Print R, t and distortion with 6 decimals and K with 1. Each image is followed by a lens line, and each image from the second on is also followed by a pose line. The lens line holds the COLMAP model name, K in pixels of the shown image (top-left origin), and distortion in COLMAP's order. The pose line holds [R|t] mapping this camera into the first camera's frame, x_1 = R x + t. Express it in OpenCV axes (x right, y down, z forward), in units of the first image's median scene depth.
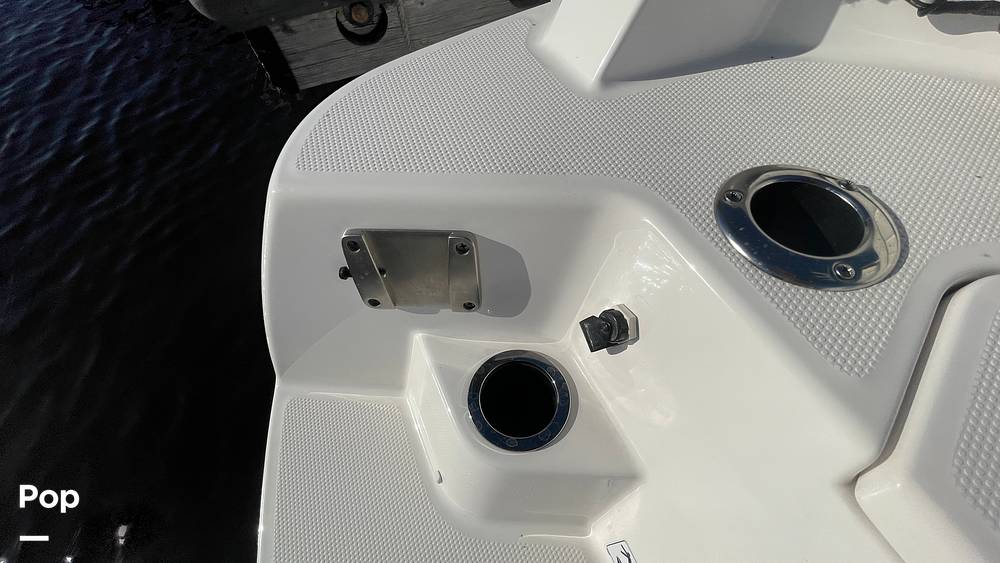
lens RADIAL K [[410.4, 0, 494.9], [0, 410.4, 287.1], [0, 0, 1]] dist [-0.009051, 0.000197]
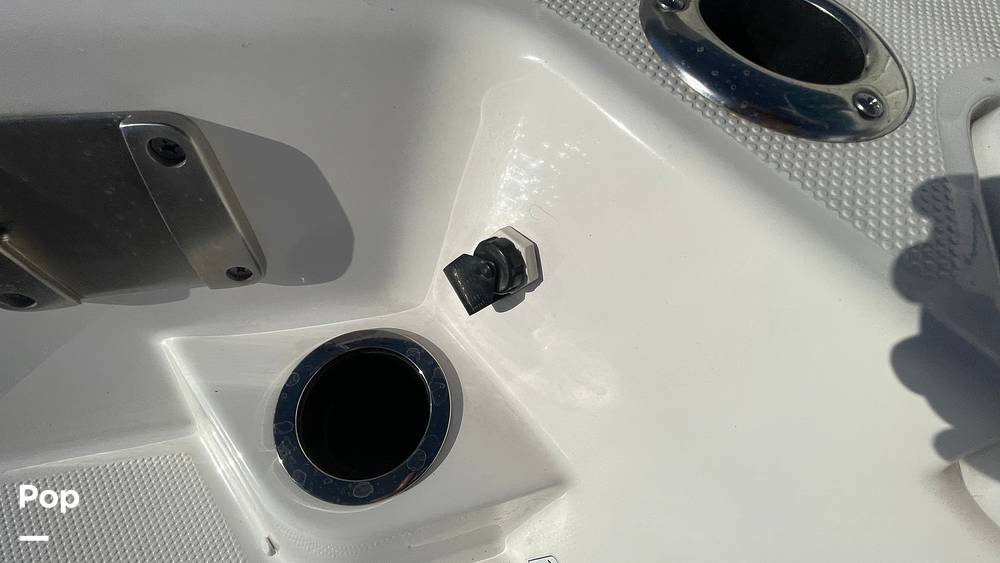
lens RADIAL K [[410.4, 0, 494.9], [0, 410.4, 287.1], [0, 0, 1]] dist [-0.009051, 0.000197]
pose [[0.938637, -0.173583, 0.298041, 0.089665], [0.142766, 0.982159, 0.122403, 0.045861], [-0.313971, -0.072342, 0.946673, 0.390093]]
